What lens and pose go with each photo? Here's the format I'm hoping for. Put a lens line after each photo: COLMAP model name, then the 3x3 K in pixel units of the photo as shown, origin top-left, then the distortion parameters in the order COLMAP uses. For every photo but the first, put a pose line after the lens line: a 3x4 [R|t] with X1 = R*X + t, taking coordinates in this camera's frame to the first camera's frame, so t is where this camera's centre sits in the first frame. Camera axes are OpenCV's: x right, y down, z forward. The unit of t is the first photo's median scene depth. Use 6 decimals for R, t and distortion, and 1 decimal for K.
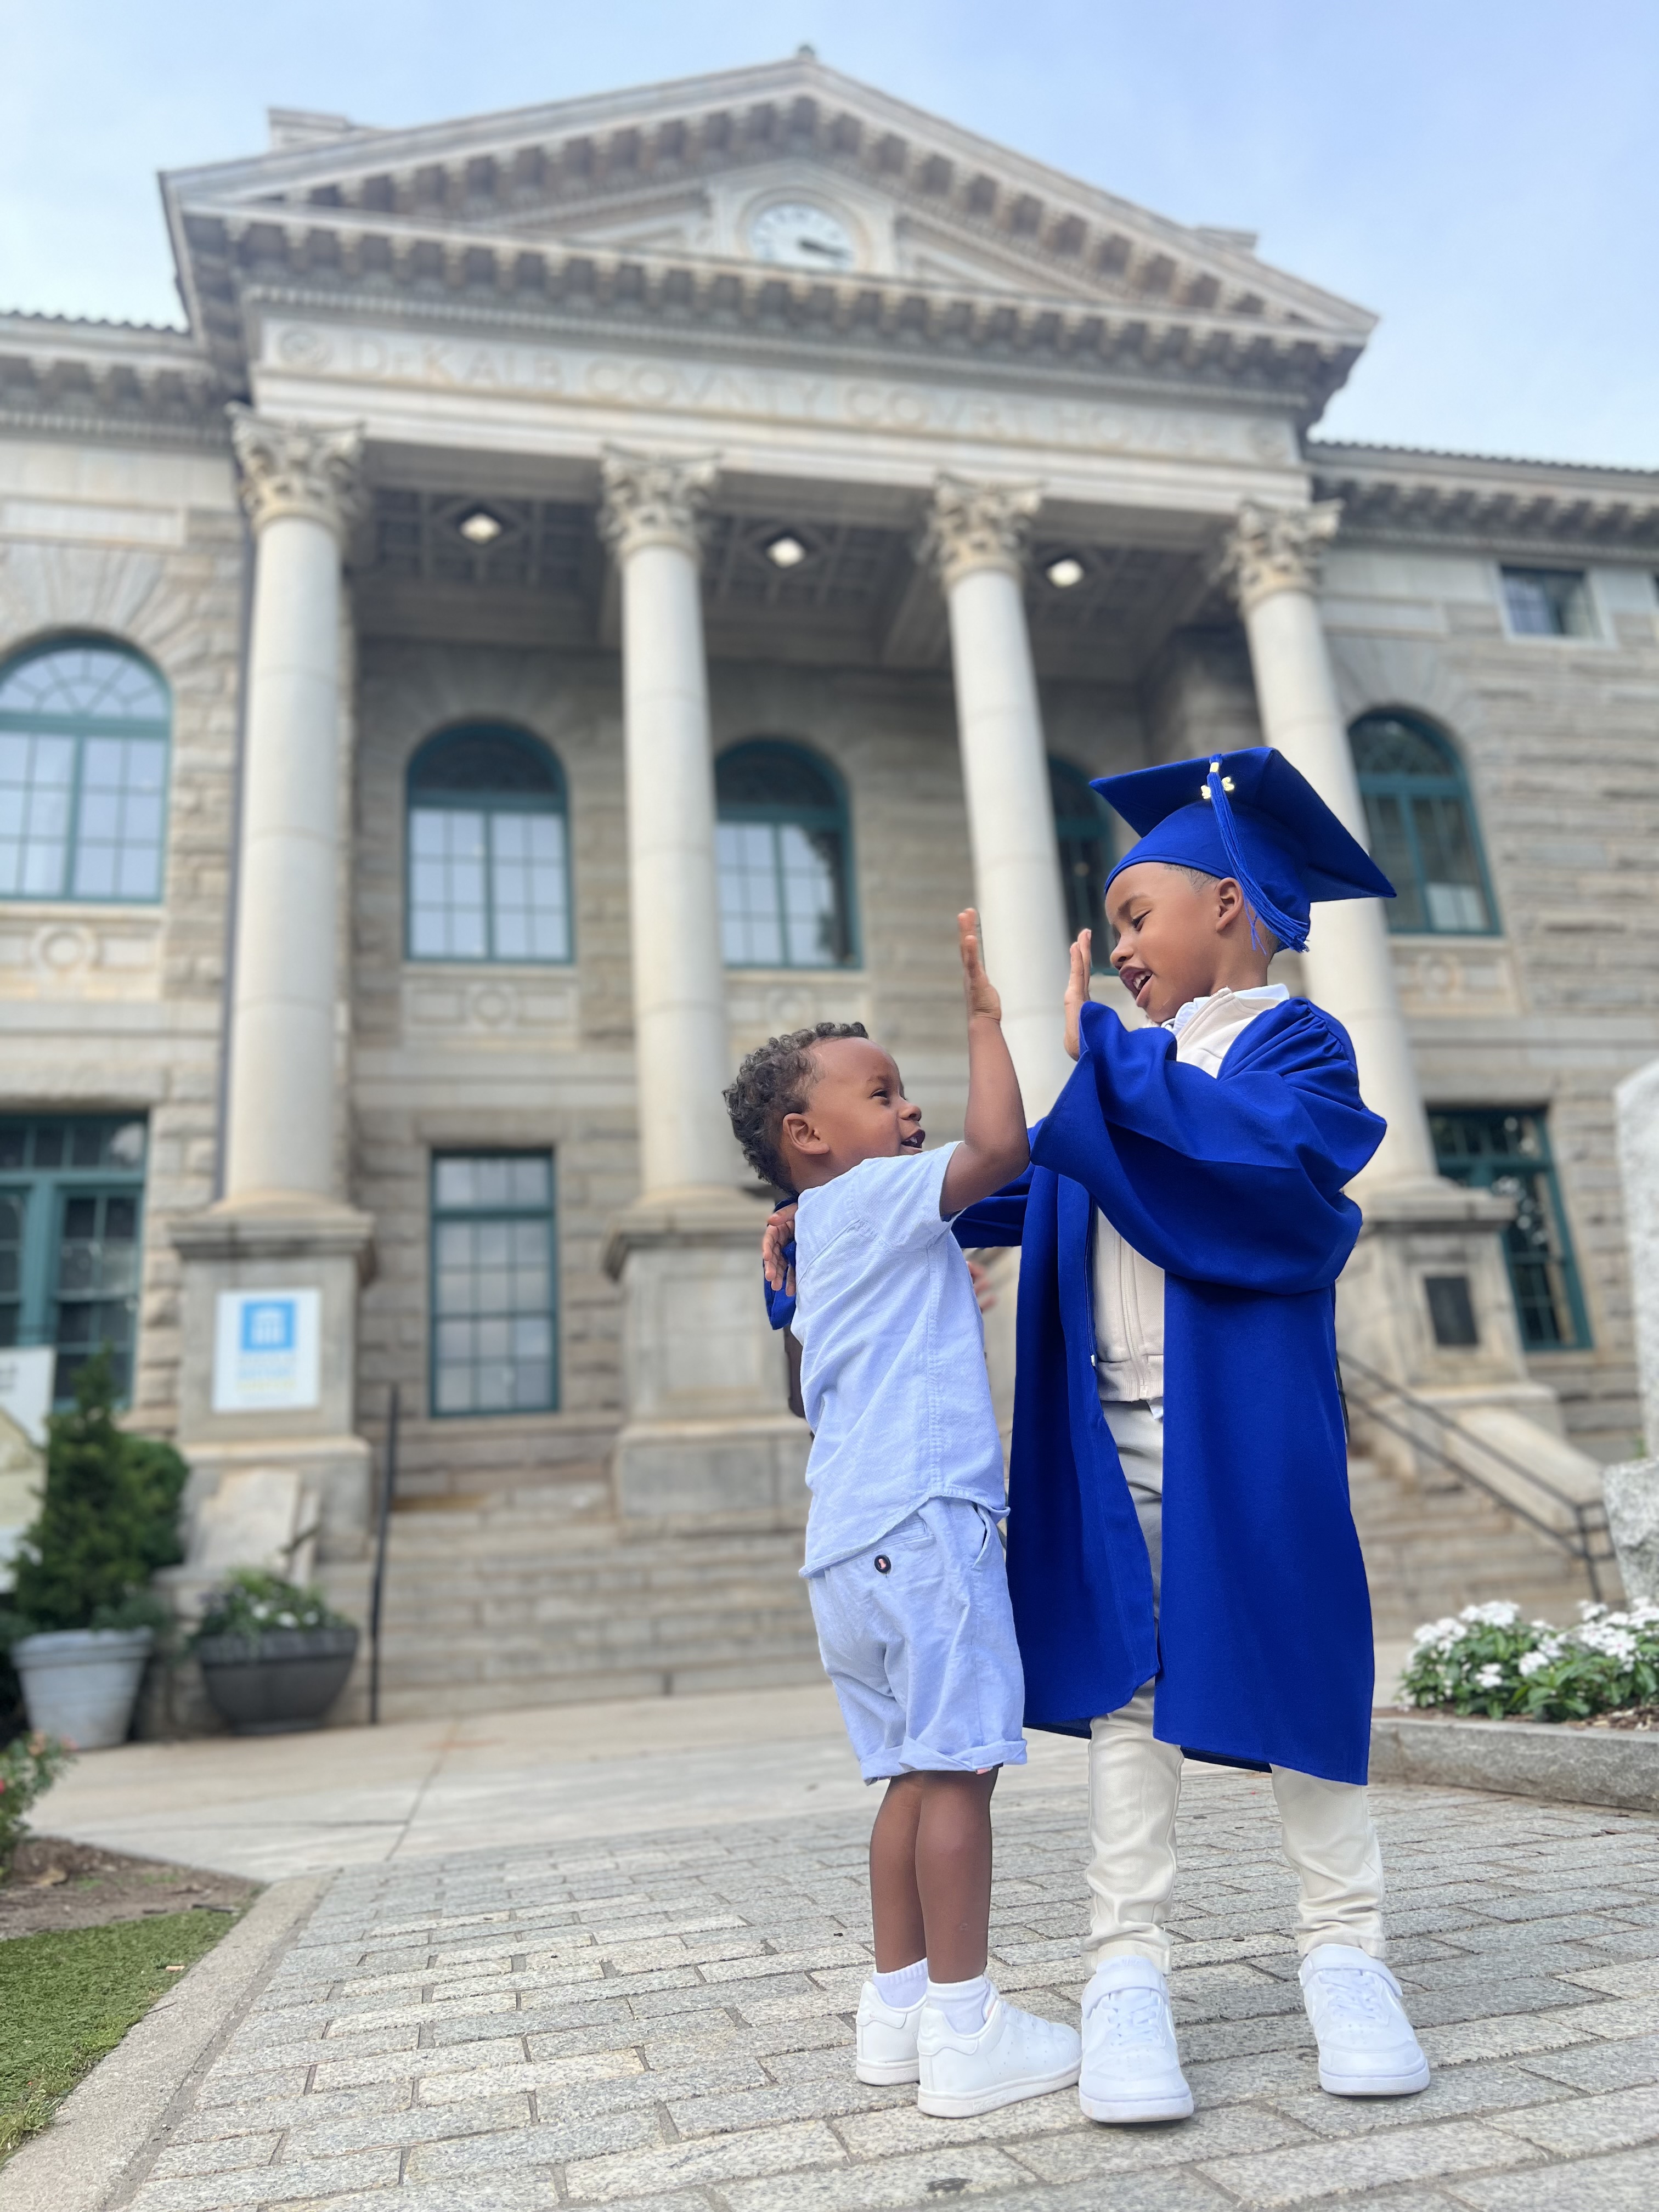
lens RADIAL K [[1635.1, 0, 830.1], [0, 1635.1, 1119.4], [0, 0, 1]] dist [0.030386, -0.035607]
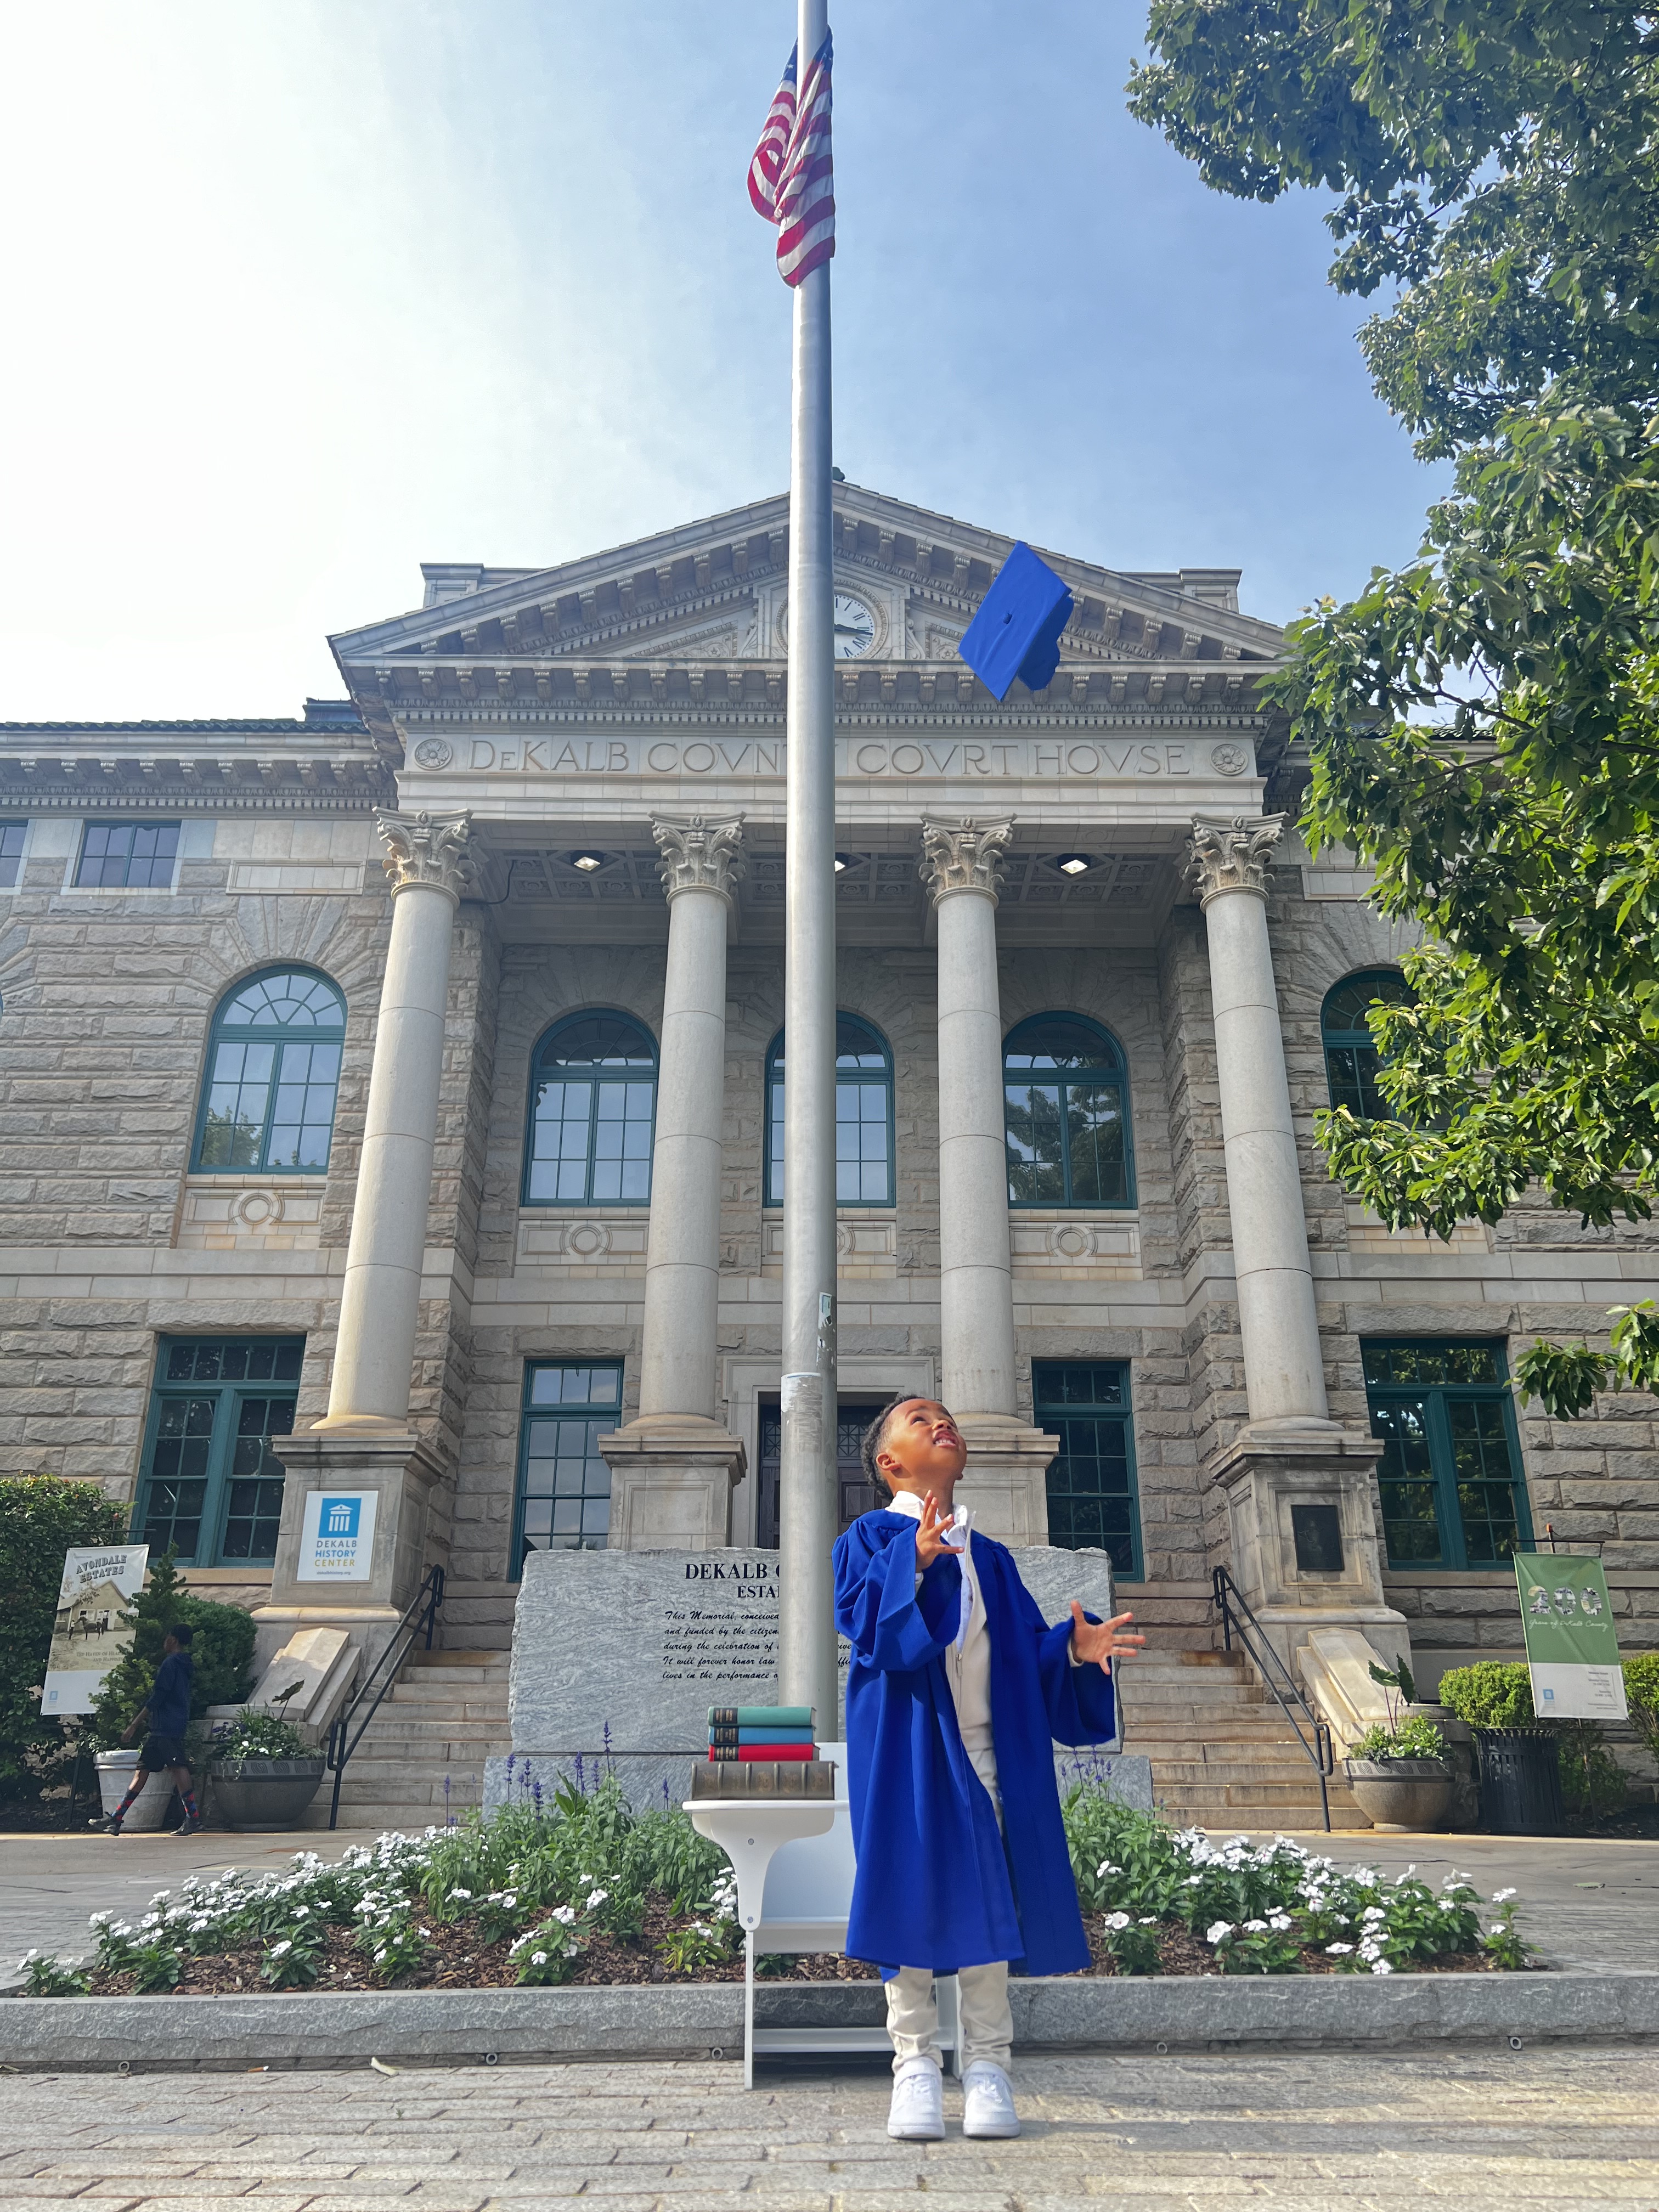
lens RADIAL K [[1635.1, 0, 832.9], [0, 1635.1, 1124.1], [0, 0, 1]] dist [0.030386, -0.035607]
pose [[0.976879, -0.005579, -0.213722, 0.268771], [-0.007191, 0.998236, -0.058926, -0.094738], [0.213674, 0.059101, 0.975116, -0.196862]]
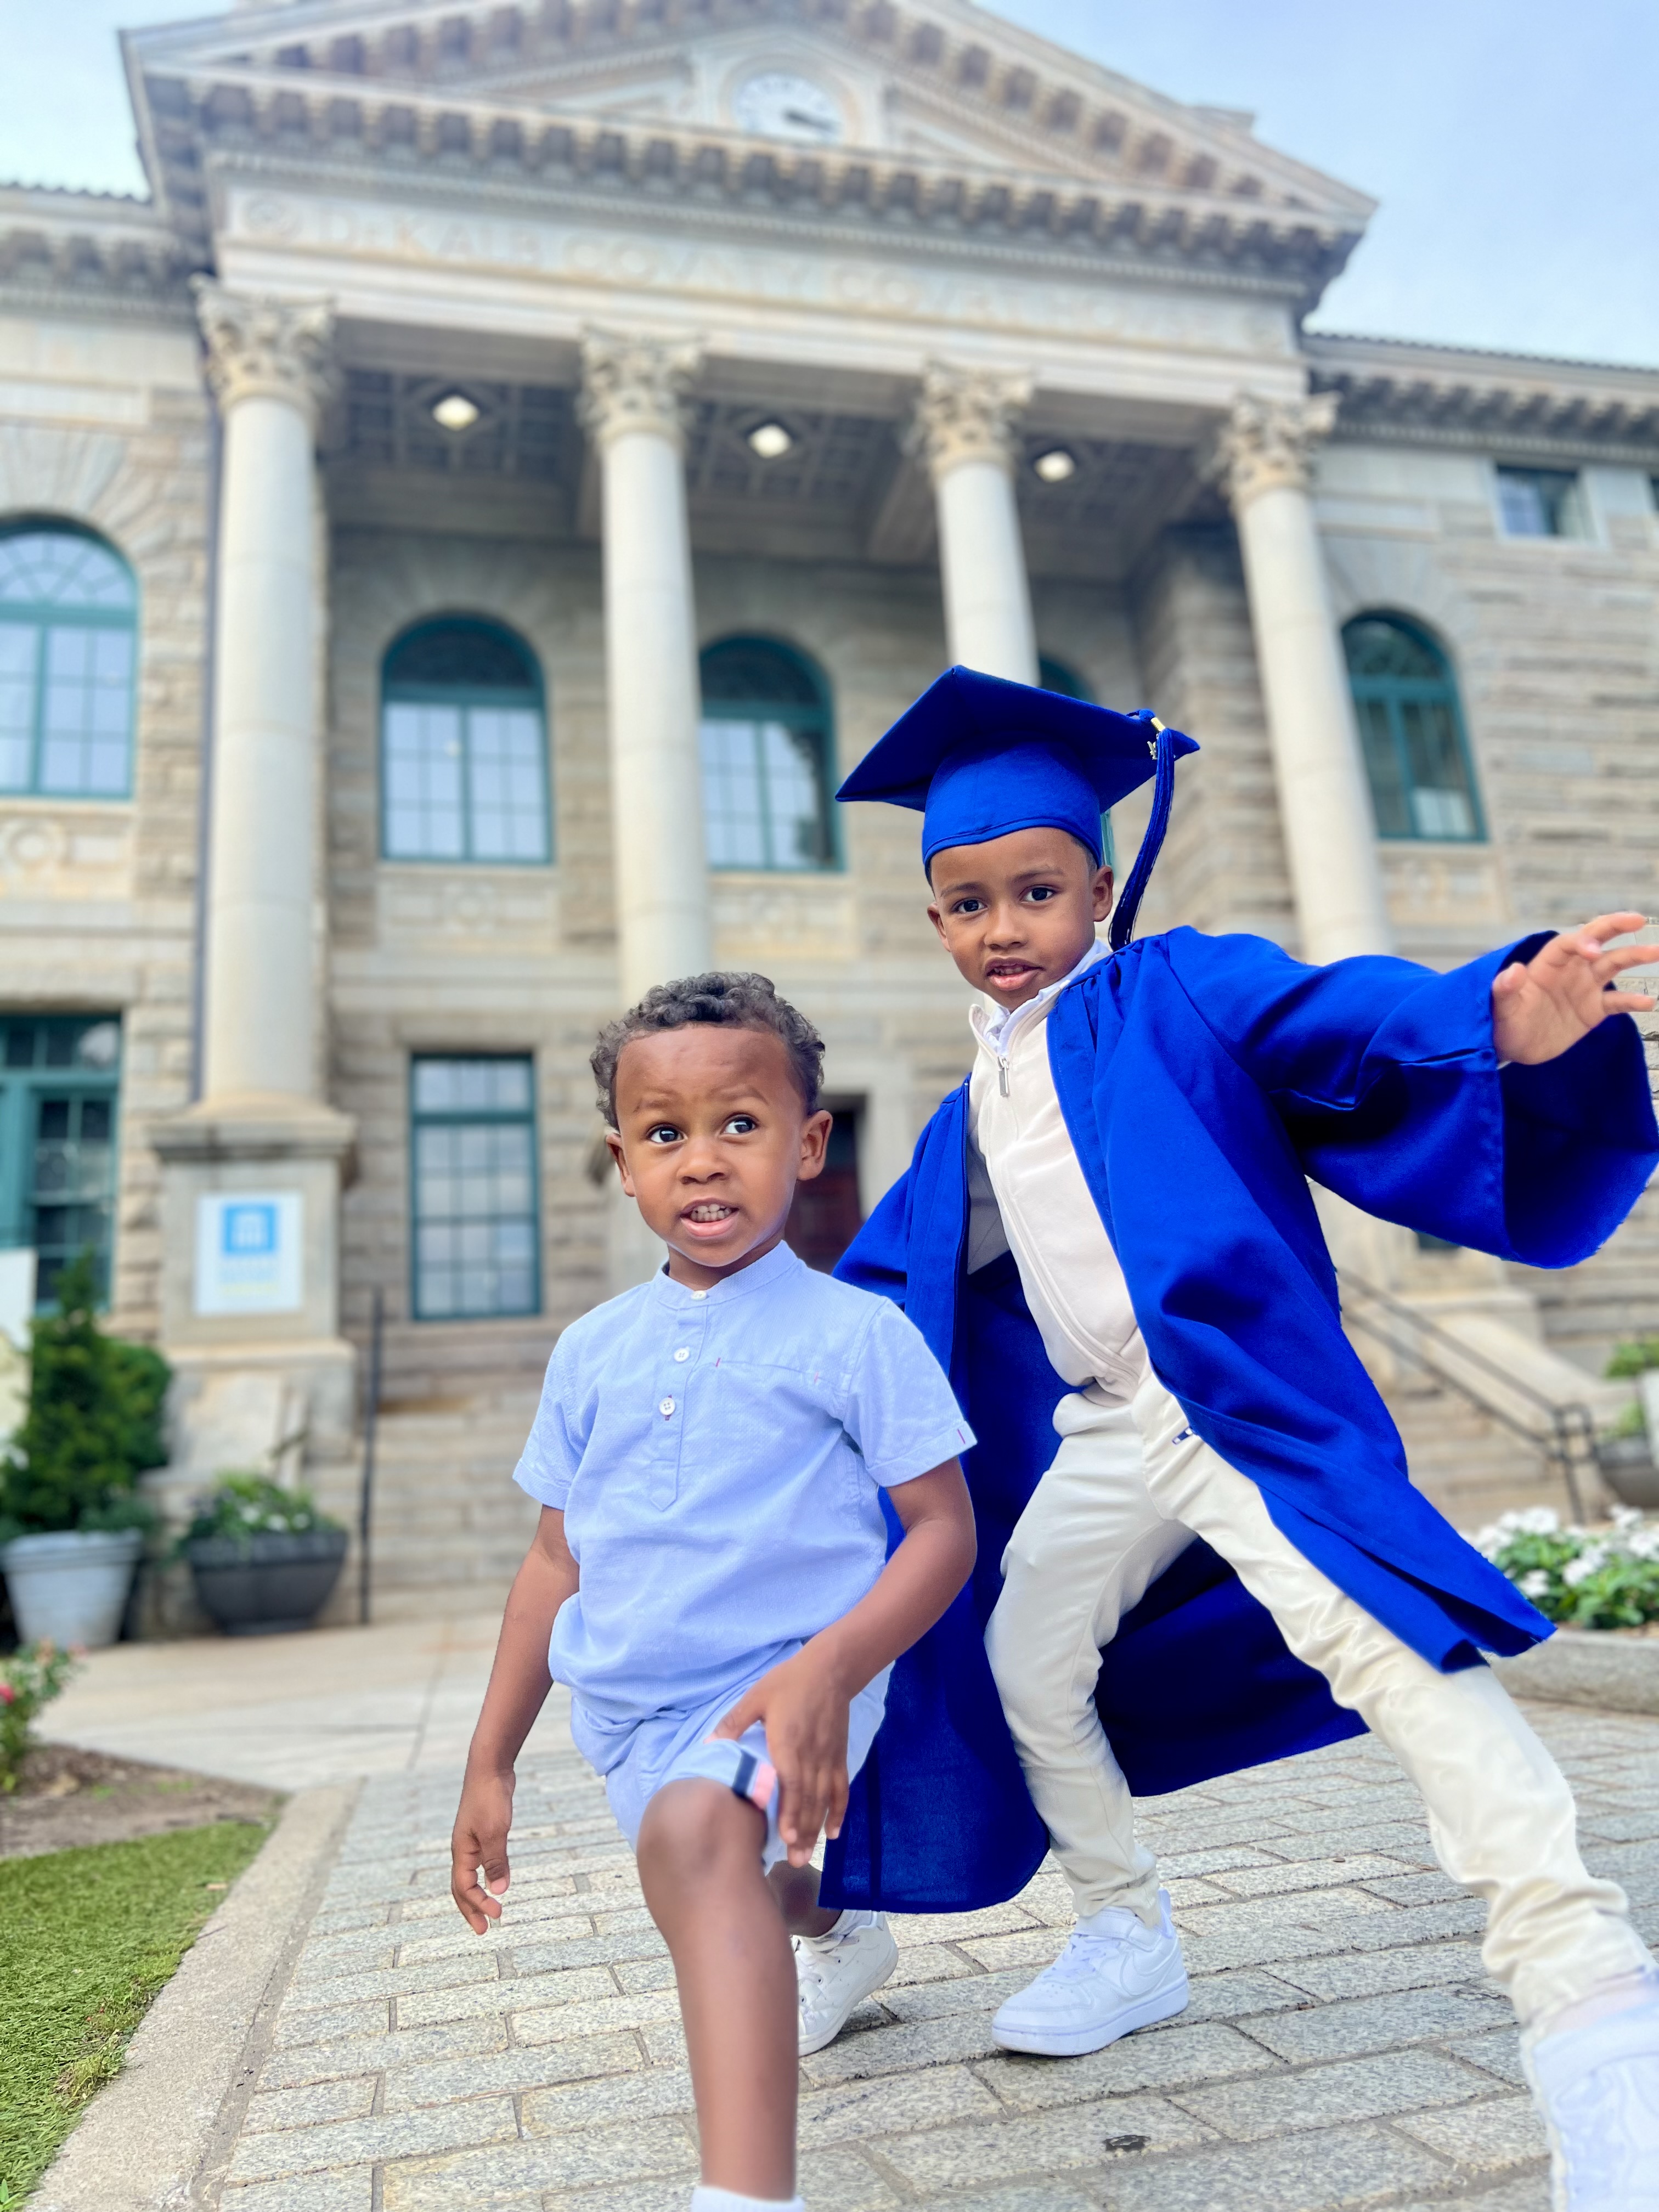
lens RADIAL K [[1635.1, 0, 833.7], [0, 1635.1, 1108.1], [0, 0, 1]] dist [0.030386, -0.035607]
pose [[0.999807, 0.003910, 0.019249, -0.007261], [-0.004875, 0.998720, 0.050347, 0.000876], [-0.019028, -0.050431, 0.998546, 0.006279]]
